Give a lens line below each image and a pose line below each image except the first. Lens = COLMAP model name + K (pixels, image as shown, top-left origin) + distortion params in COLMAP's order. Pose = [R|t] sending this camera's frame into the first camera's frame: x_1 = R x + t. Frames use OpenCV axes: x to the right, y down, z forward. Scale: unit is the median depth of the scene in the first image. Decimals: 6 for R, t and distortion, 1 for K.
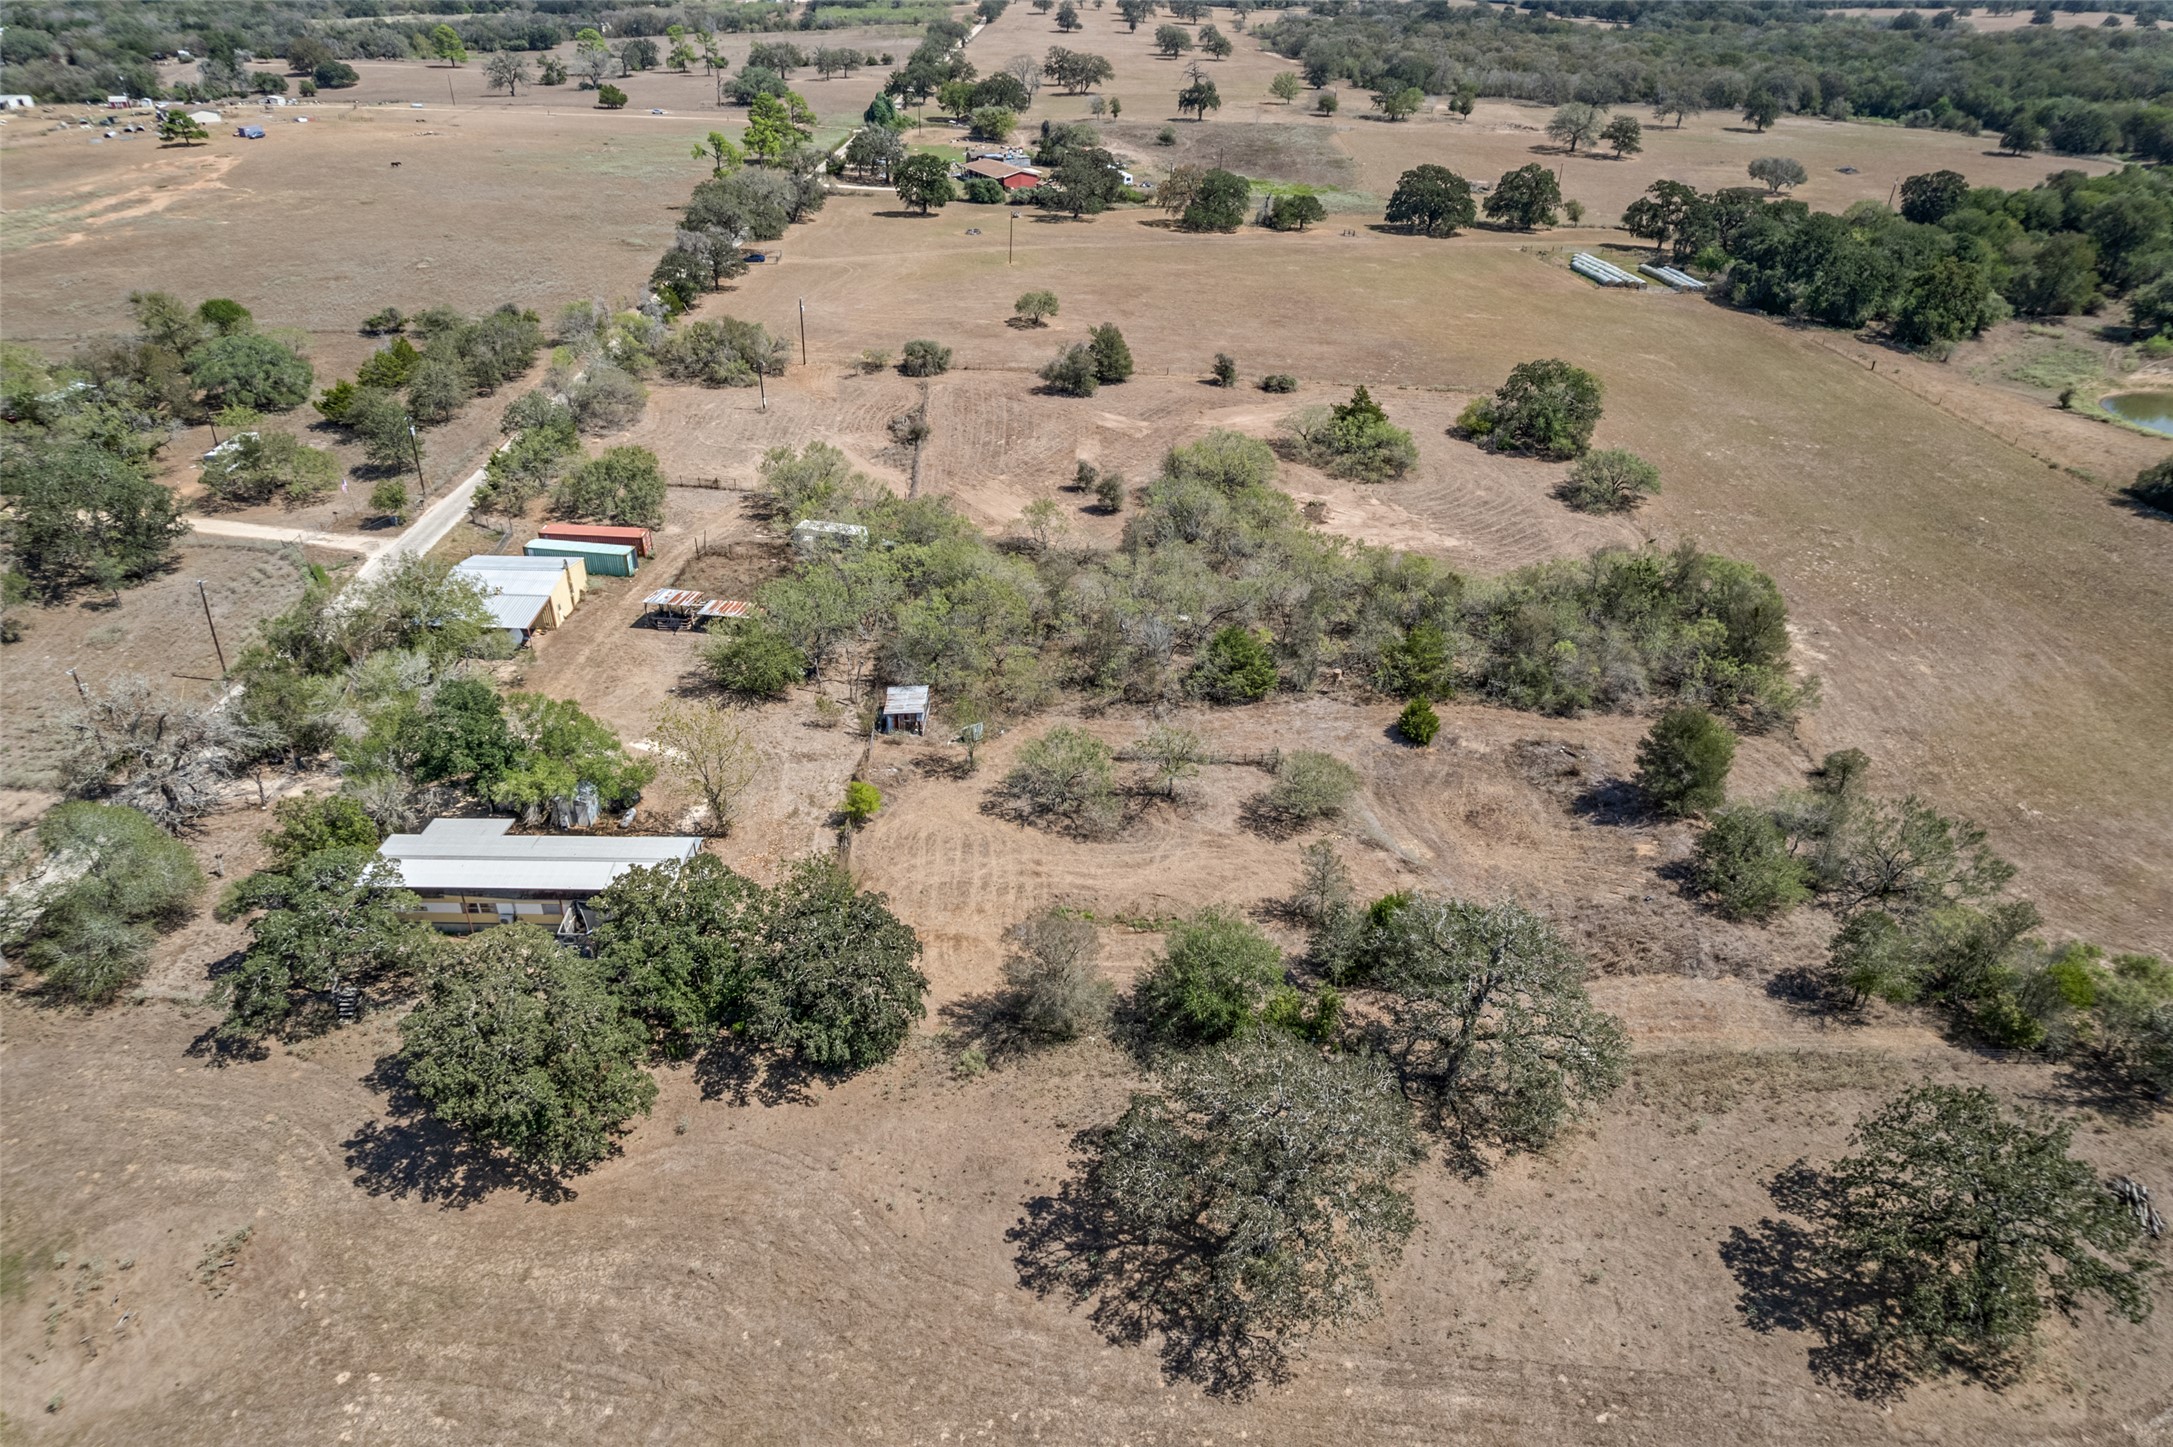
lens RADIAL K [[1401.9, 0, 1091.2], [0, 1401.9, 717.8], [0, 0, 1]] dist [-0.087773, 0.082739]
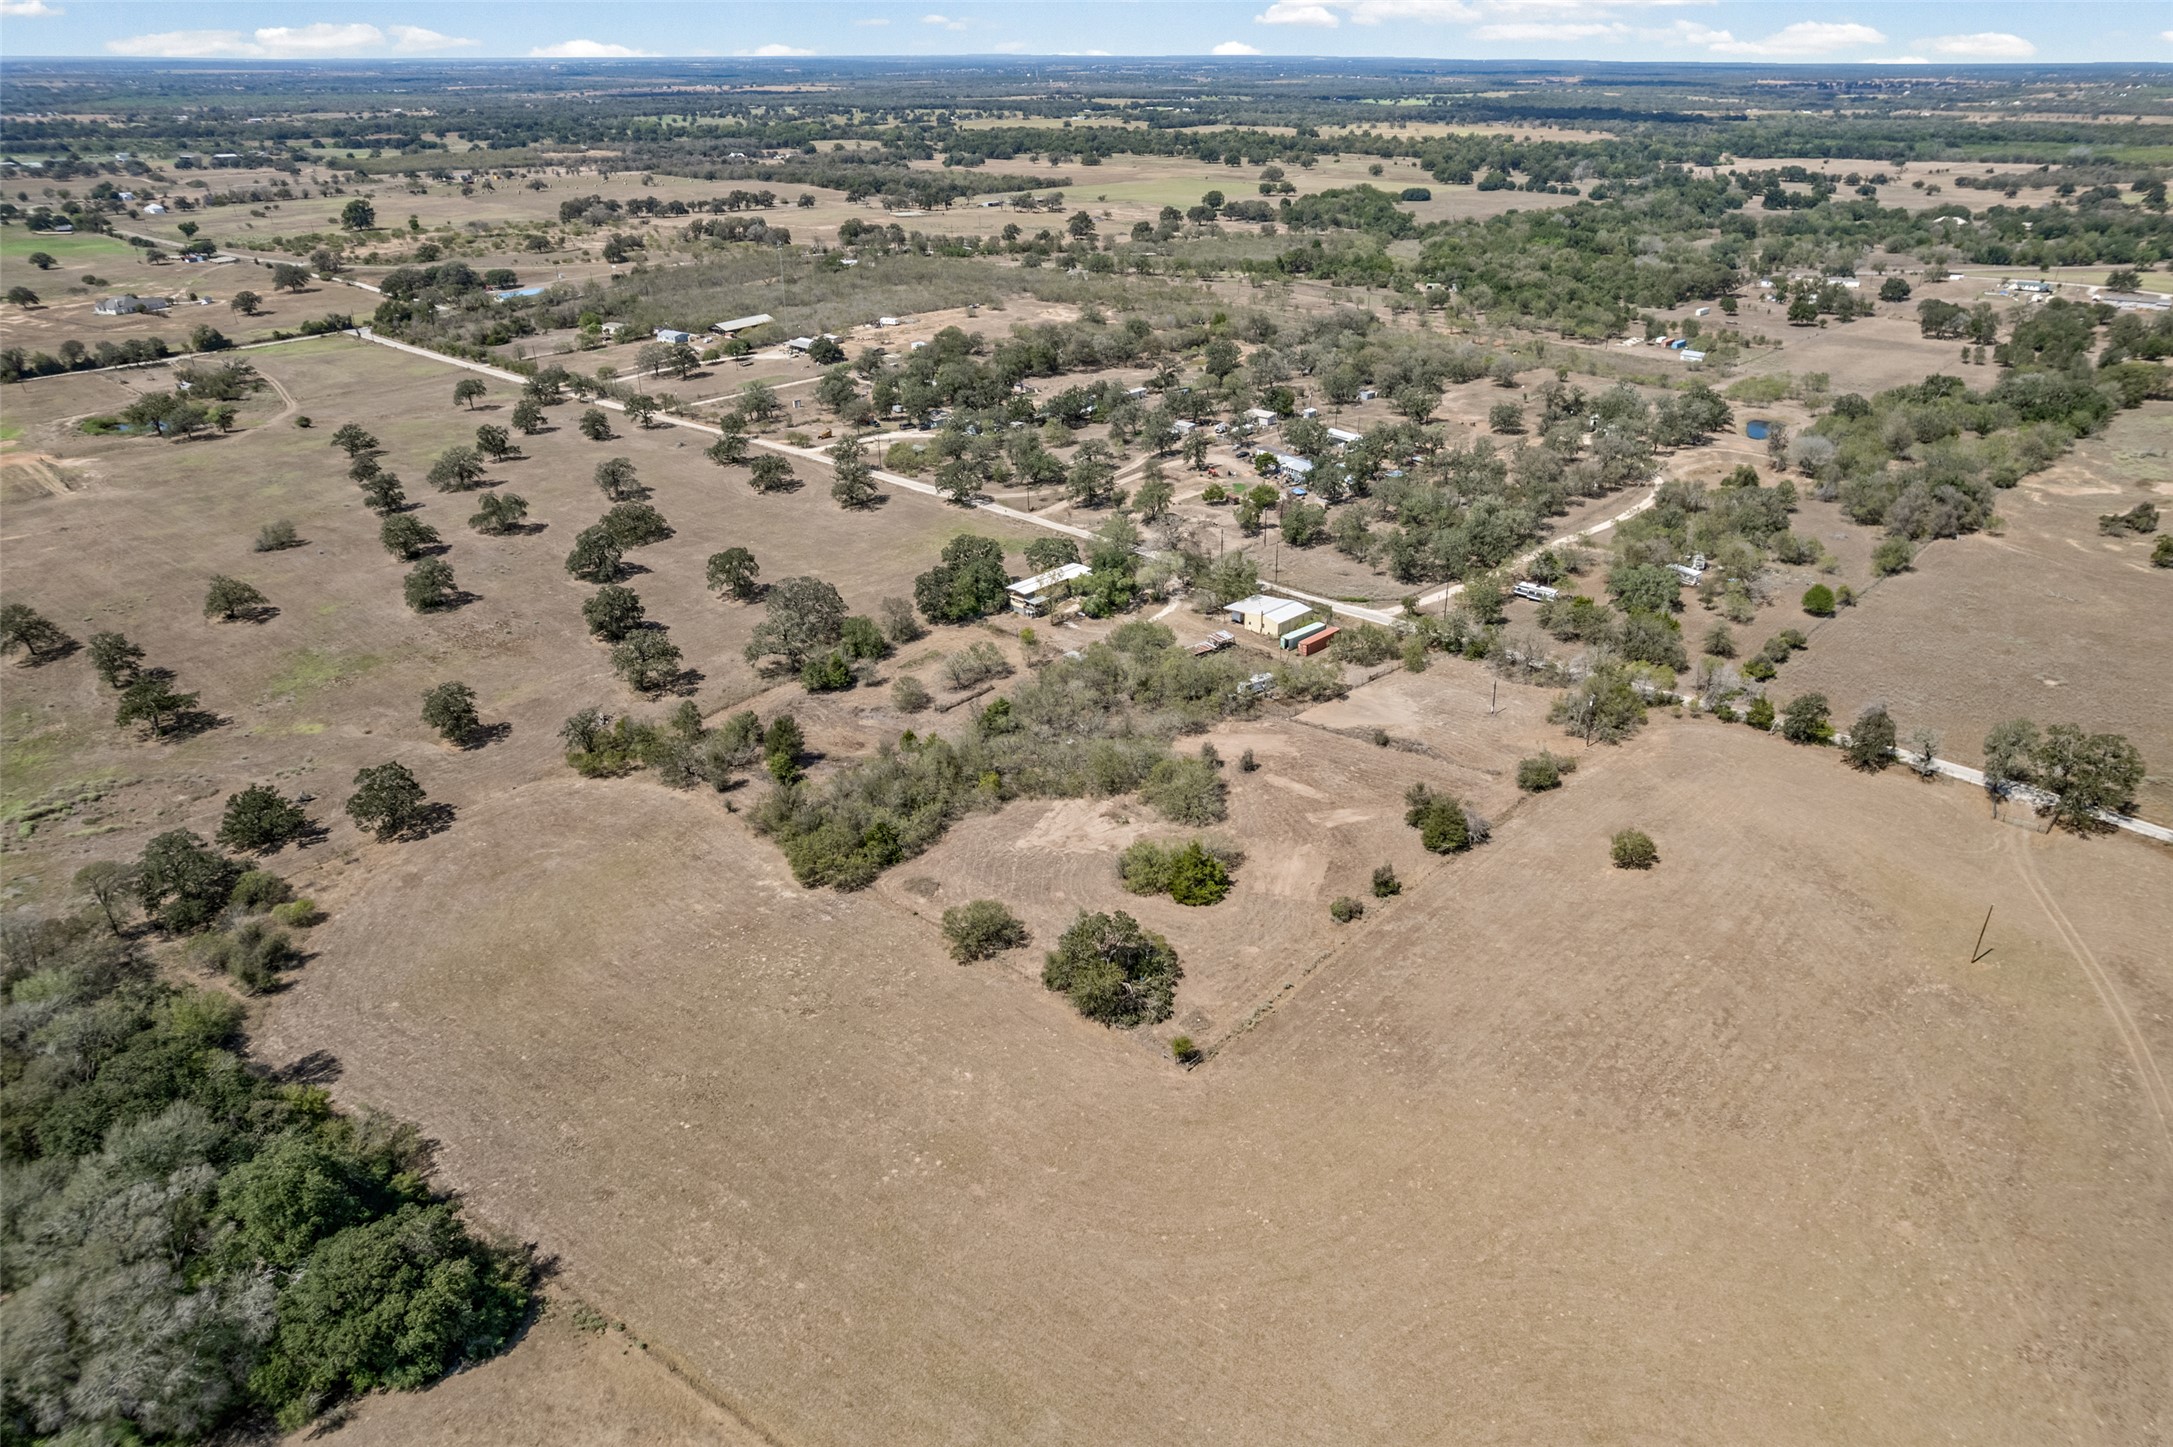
lens RADIAL K [[1375.4, 0, 1087.7], [0, 1375.4, 743.4], [0, 0, 1]] dist [-0.077435, 0.074995]
pose [[-0.673244, 0.329568, -0.661912, 1.132051], [-0.372951, 0.621615, 0.688841, -1.199904], [0.638475, 0.710619, -0.295586, 1.435268]]
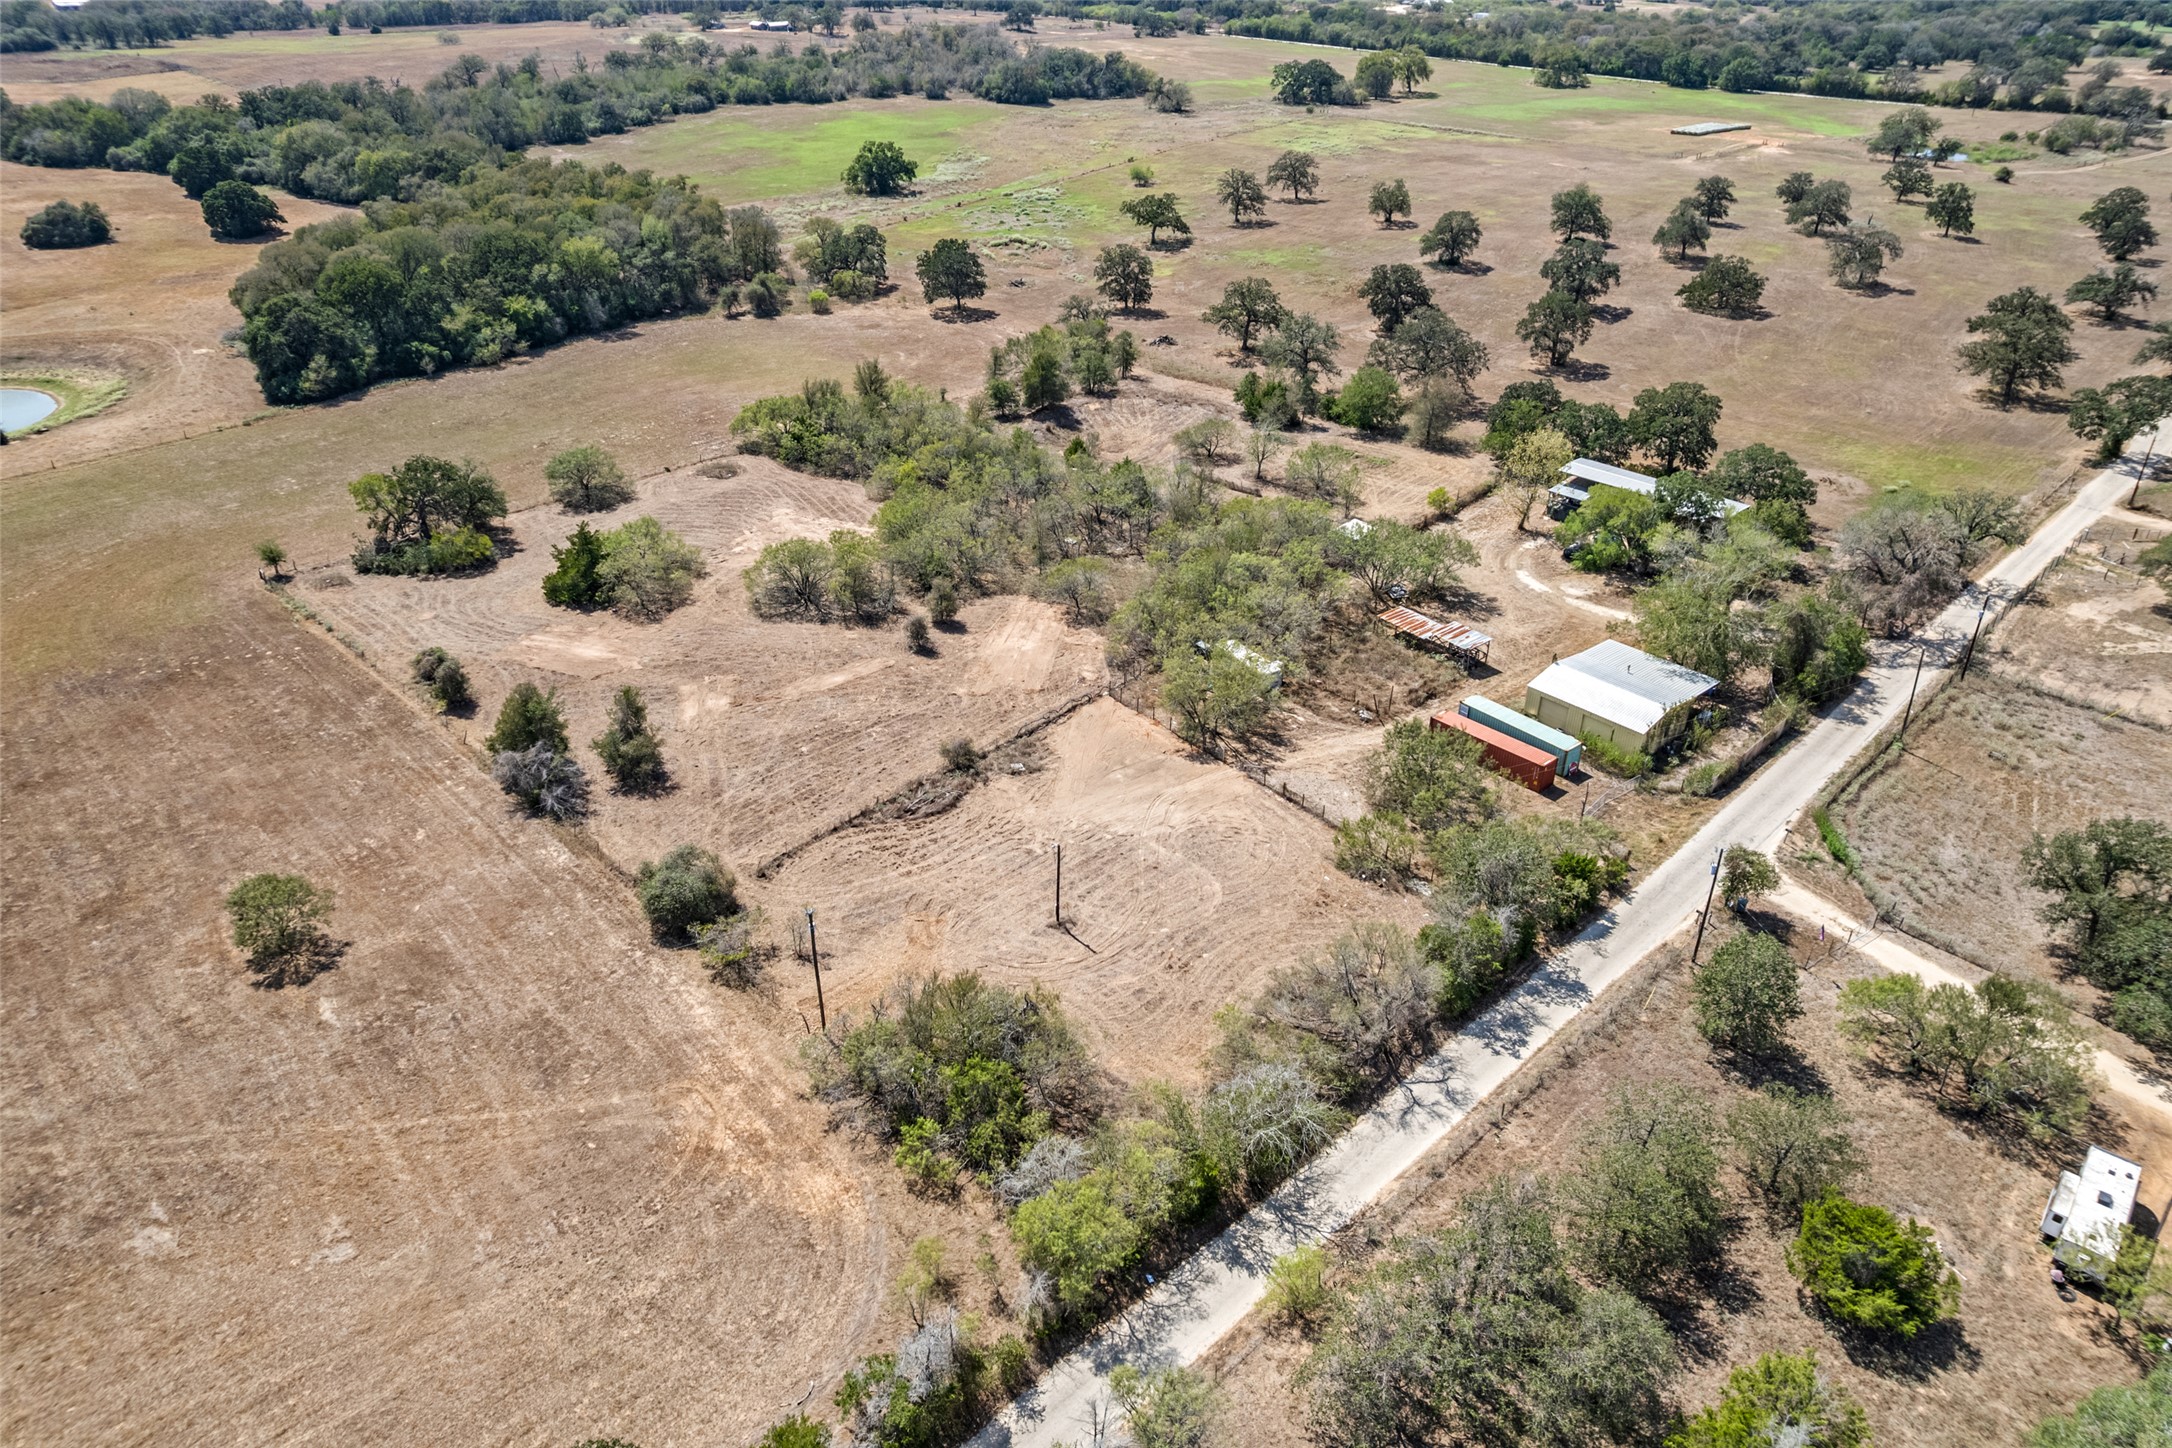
lens RADIAL K [[1426.1, 0, 1096.8], [0, 1426.1, 712.0], [0, 0, 1]] dist [-0.085445, 0.077930]
pose [[-0.717990, -0.362698, 0.594089, -0.664743], [0.343041, 0.558273, 0.755416, -0.830454], [-0.605652, 0.746178, -0.276414, 1.335640]]
